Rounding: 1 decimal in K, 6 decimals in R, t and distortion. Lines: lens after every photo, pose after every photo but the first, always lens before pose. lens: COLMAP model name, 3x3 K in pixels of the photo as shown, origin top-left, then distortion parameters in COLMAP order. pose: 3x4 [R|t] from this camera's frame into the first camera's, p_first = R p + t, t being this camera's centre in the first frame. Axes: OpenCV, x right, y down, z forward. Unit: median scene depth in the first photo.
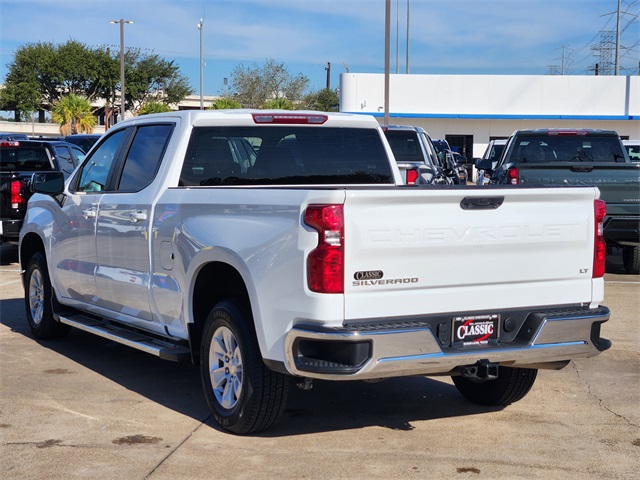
lens RADIAL K [[1221.7, 0, 343.1], [0, 1221.7, 213.7], [0, 0, 1]] dist [0.018106, 0.000000]
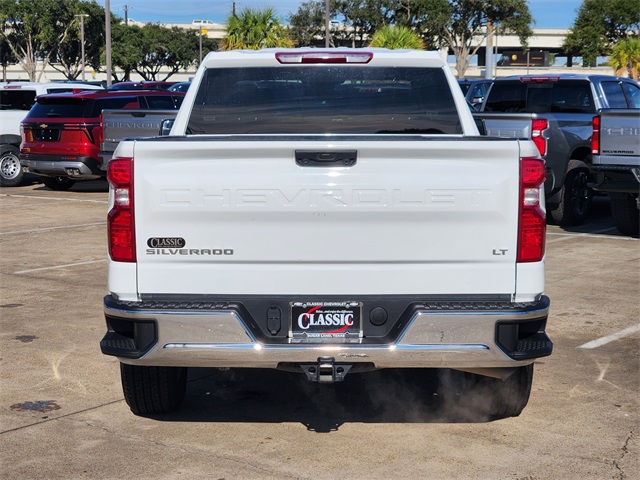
lens RADIAL K [[1221.7, 0, 322.3], [0, 1221.7, 233.8], [0, 0, 1]] dist [0.018106, 0.000000]
pose [[0.864328, 0.046608, -0.500764, 0.497090], [-0.016291, 0.997769, 0.064747, -0.011392], [0.502664, -0.047805, 0.863159, 0.315320]]
